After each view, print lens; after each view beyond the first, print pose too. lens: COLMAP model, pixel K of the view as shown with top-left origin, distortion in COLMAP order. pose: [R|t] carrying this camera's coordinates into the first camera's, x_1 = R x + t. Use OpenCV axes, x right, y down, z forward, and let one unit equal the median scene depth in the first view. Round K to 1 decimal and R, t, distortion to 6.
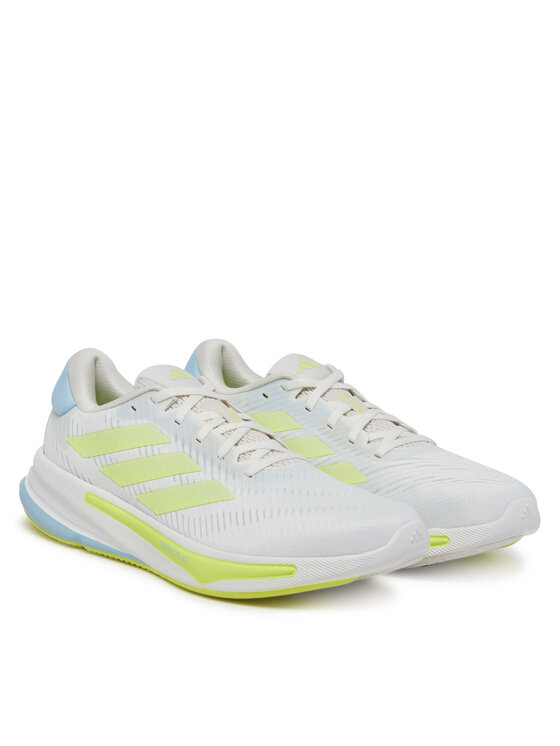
lens RADIAL K [[1683.7, 0, 280.4], [0, 1683.7, 373.0], [0, 0, 1]] dist [-0.008725, 0.000000]
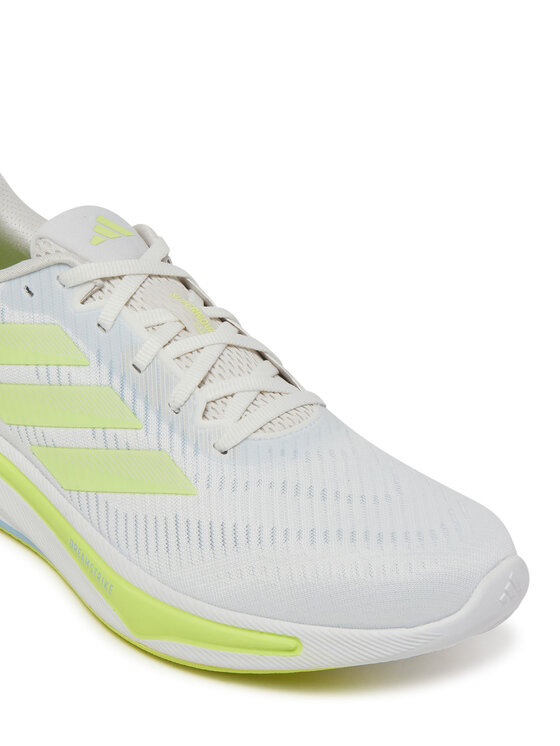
lens RADIAL K [[1567.4, 0, 279.6], [0, 1567.4, 373.0], [0, 0, 1]] dist [-0.231764, 0.000000]
pose [[0.997901, 0.040851, 0.050248, -0.026594], [-0.053620, 0.956313, 0.287385, -0.117716], [-0.036312, -0.289476, 0.956496, 0.482653]]
